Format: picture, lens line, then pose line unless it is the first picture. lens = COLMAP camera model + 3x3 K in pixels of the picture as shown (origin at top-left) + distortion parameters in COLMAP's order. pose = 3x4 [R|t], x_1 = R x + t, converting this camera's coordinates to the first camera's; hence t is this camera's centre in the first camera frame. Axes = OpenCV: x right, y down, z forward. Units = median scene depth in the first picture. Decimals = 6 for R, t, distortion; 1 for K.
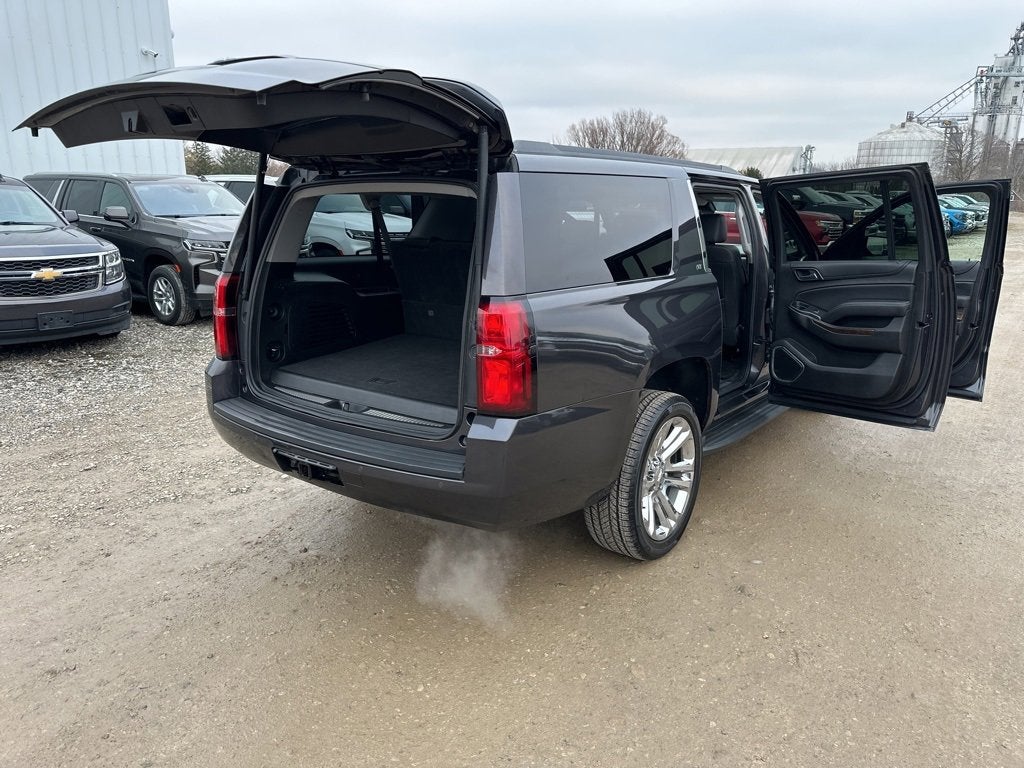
lens RADIAL K [[854.4, 0, 512.0], [0, 854.4, 384.0], [0, 0, 1]] dist [-0.013754, -0.012826]
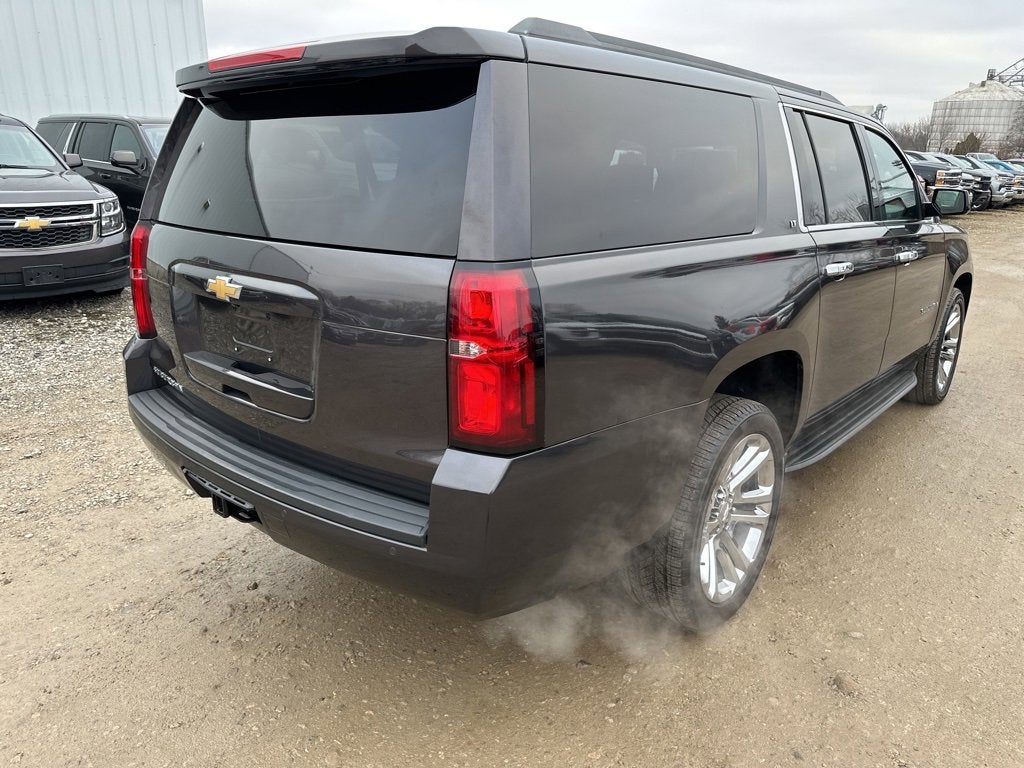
lens RADIAL K [[854.4, 0, 512.0], [0, 854.4, 384.0], [0, 0, 1]] dist [-0.013754, -0.012826]
pose [[0.997919, 0.028468, -0.057862, 0.026122], [-0.025792, 0.998586, 0.046480, -0.026630], [0.059103, -0.044891, 0.997242, 0.233857]]
